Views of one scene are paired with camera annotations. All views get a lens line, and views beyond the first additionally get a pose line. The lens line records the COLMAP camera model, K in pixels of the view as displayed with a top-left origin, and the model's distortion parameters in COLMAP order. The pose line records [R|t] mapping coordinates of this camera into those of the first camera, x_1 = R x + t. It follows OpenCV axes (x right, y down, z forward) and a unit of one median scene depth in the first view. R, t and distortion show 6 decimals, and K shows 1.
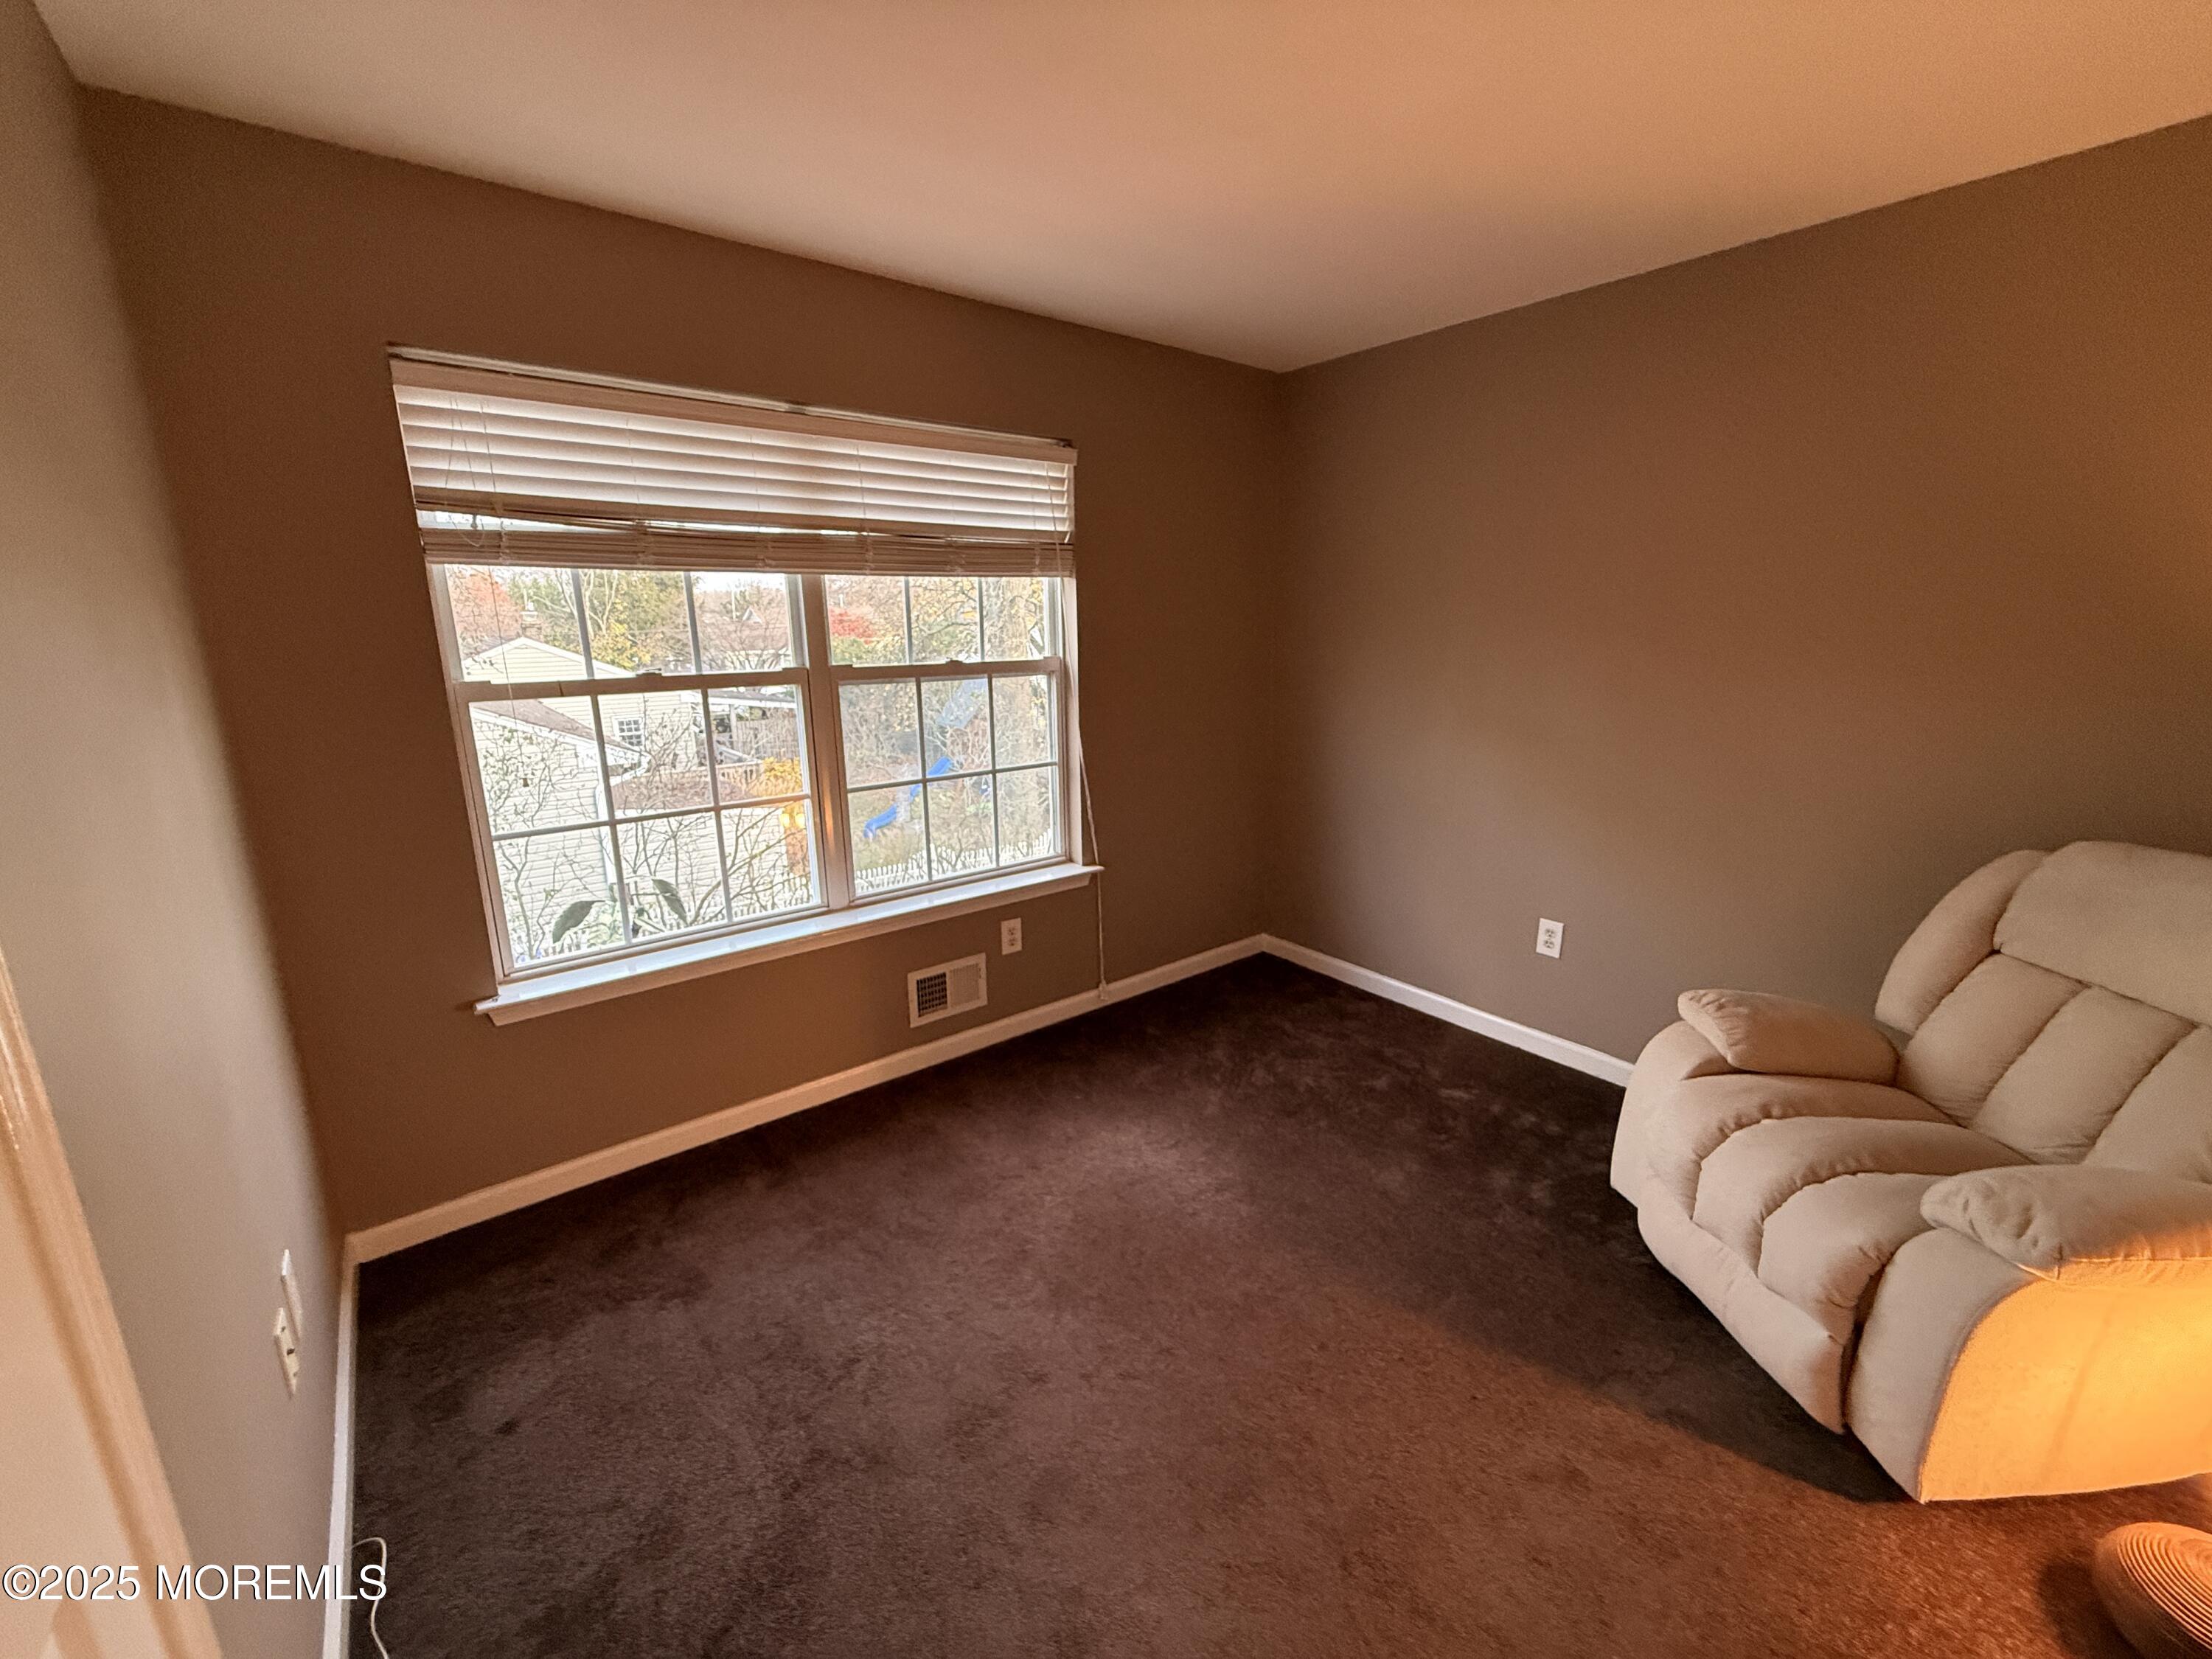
lens RADIAL K [[878.6, 0, 1110.9], [0, 878.6, 826.3], [0, 0, 1]] dist [-0.003761, -0.000467]
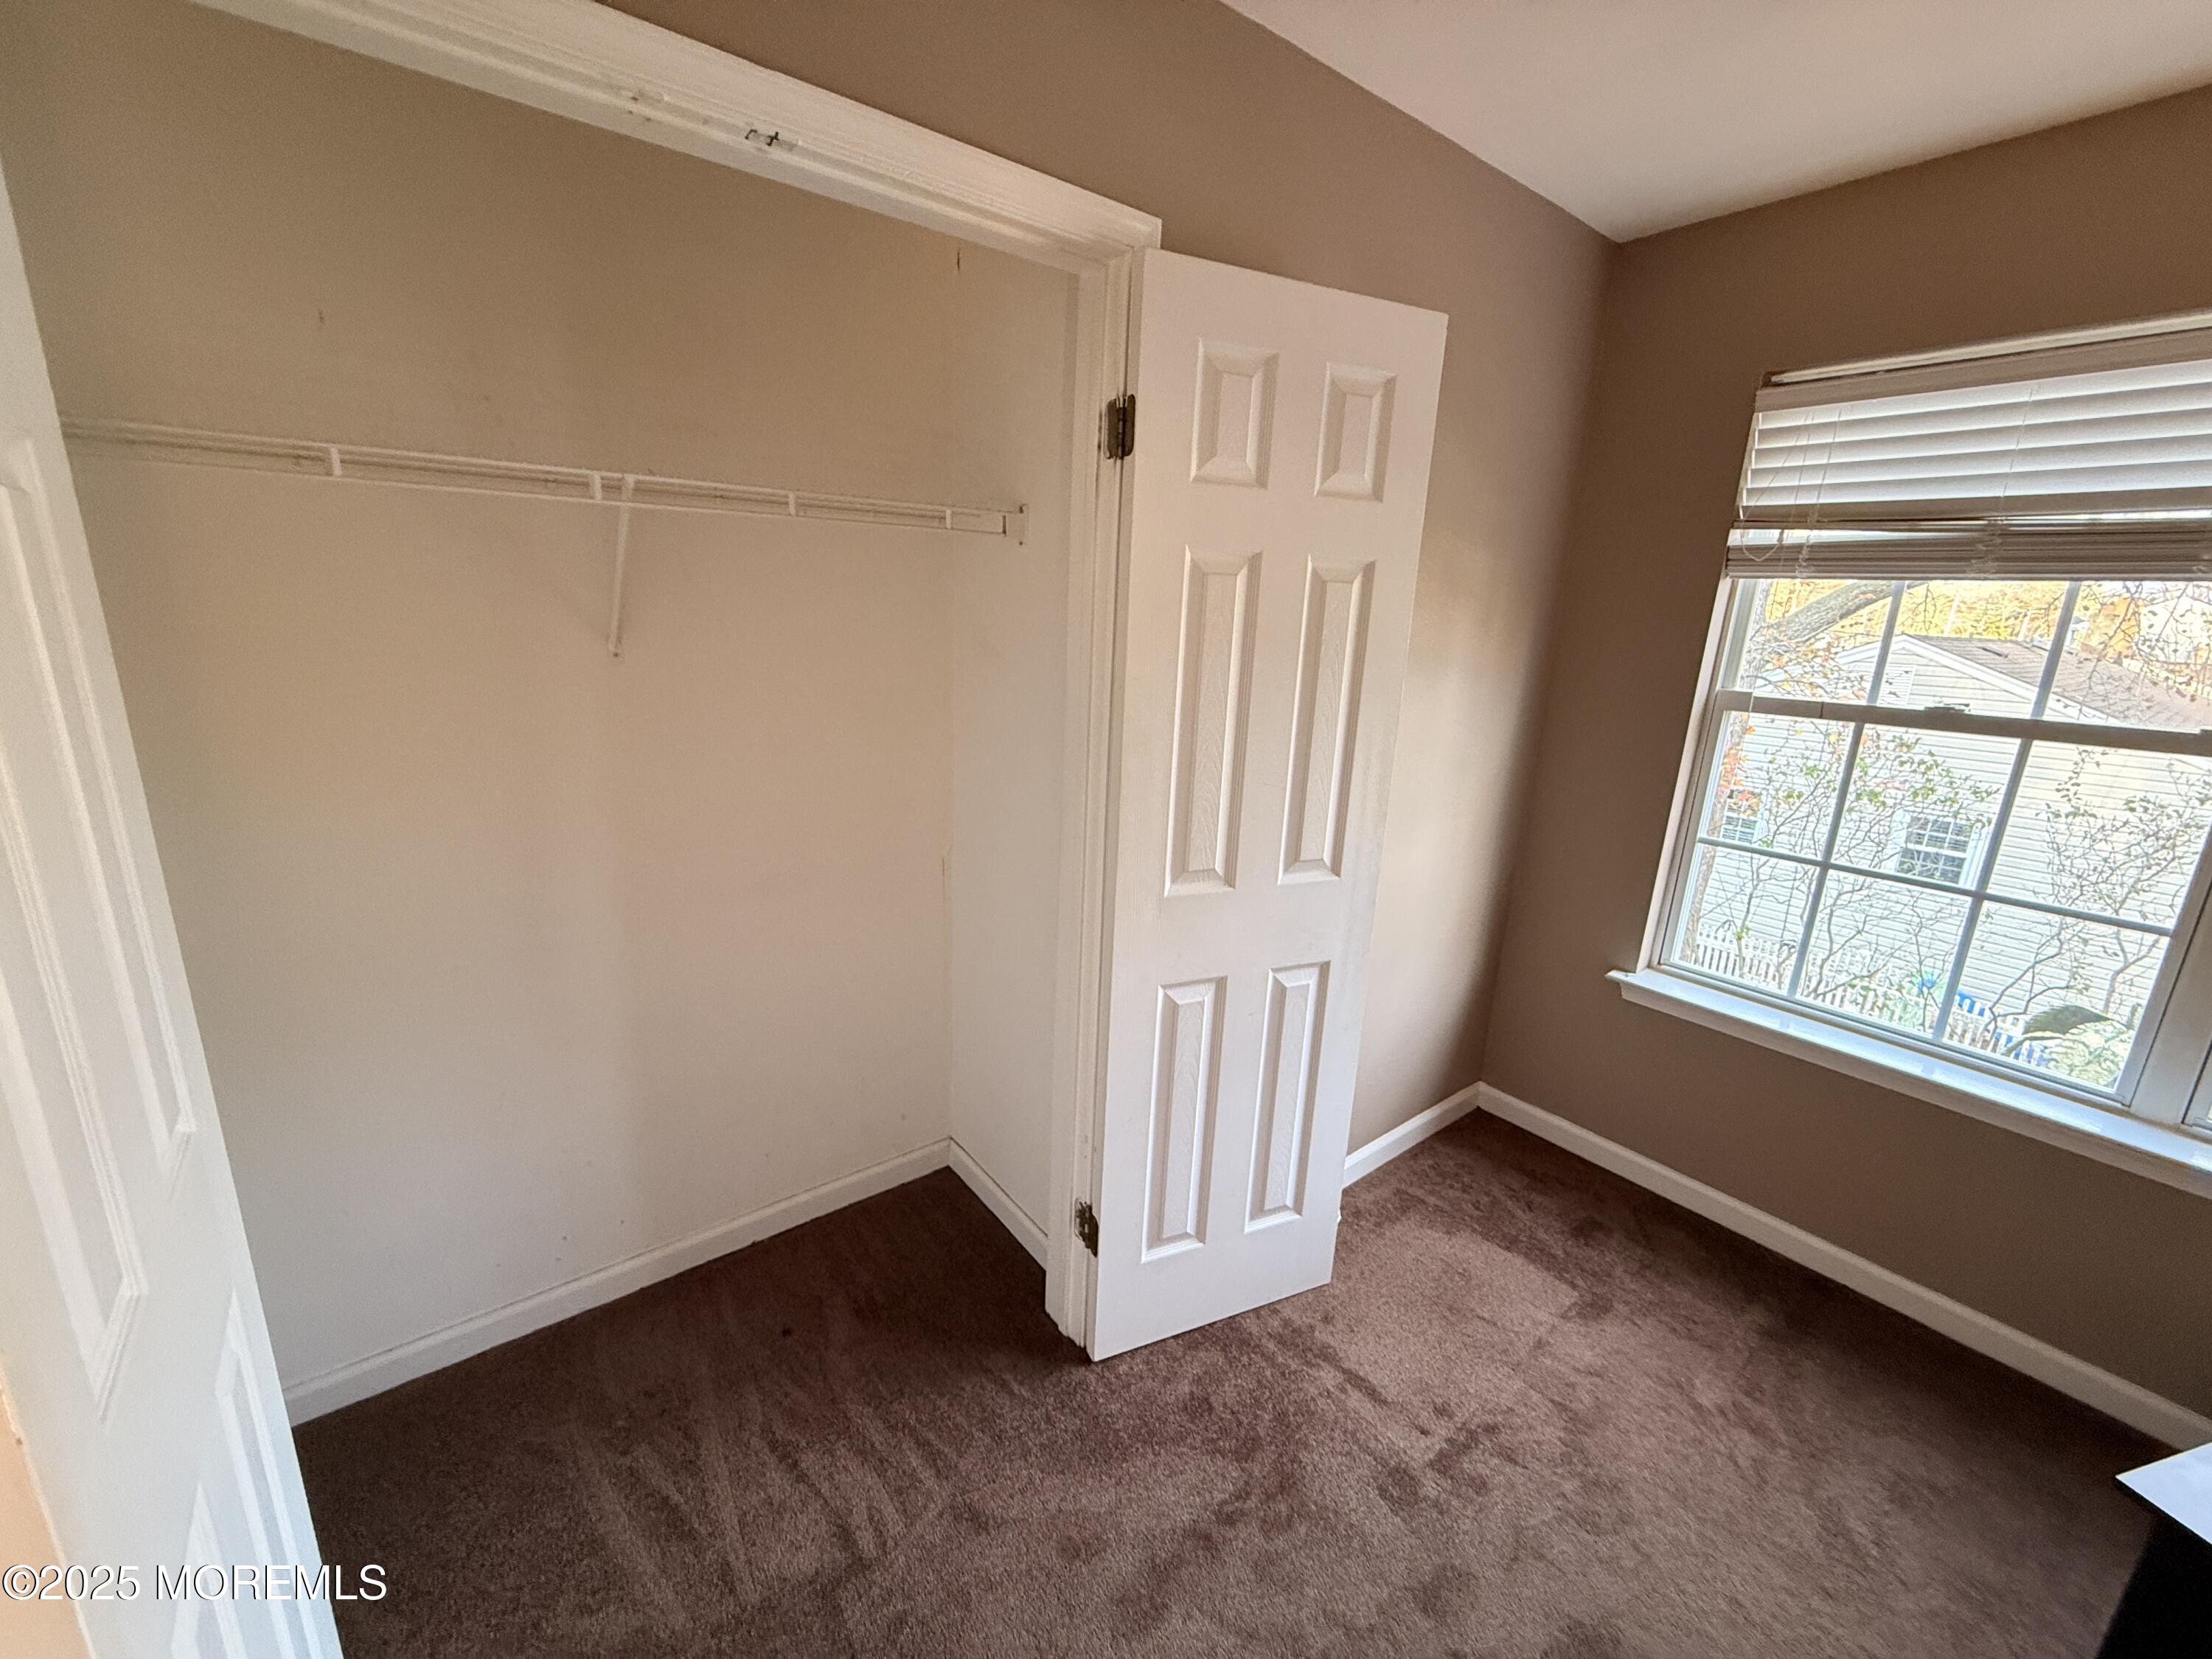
lens RADIAL K [[878.6, 0, 1105.8], [0, 878.6, 828.9], [0, 0, 1]] dist [-0.003761, -0.000467]
pose [[-0.021251, 0.248899, -0.968296, 0.346269], [-0.269056, 0.931360, 0.245310, -0.069232], [0.962890, 0.265739, 0.047175, 0.285387]]
